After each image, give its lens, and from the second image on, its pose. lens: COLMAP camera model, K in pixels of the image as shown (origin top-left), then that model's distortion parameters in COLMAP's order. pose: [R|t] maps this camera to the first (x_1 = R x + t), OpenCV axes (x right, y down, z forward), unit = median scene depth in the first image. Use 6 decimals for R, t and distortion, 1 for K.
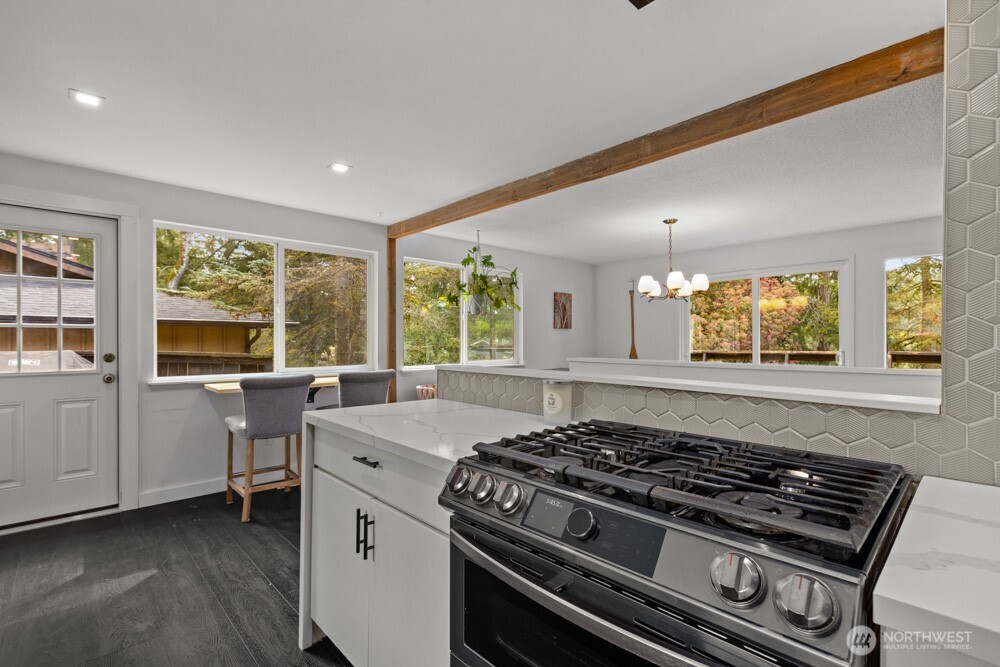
lens RADIAL K [[454.2, 0, 490.9], [0, 454.2, 338.7], [0, 0, 1]] dist [0.001596, -0.000520]
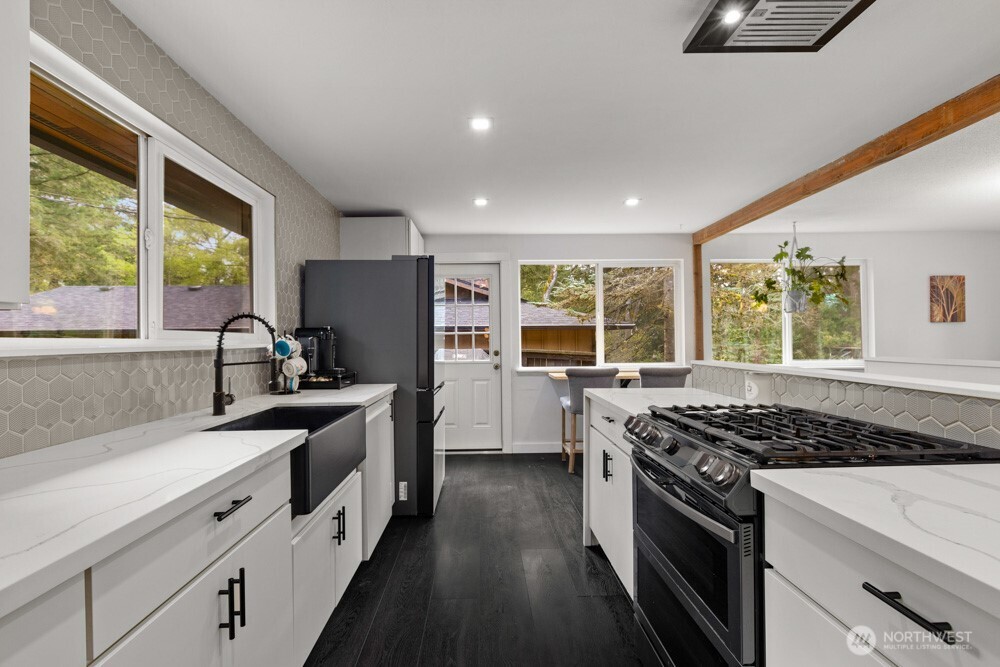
lens RADIAL K [[480.1, 0, 496.6], [0, 480.1, 338.0], [0, 0, 1]] dist [0.000075, 0.000569]
pose [[0.745629, -0.013252, -0.666230, 0.243443], [0.012453, 0.999905, -0.005952, -0.000156], [0.666245, -0.003859, 0.745723, -0.211467]]
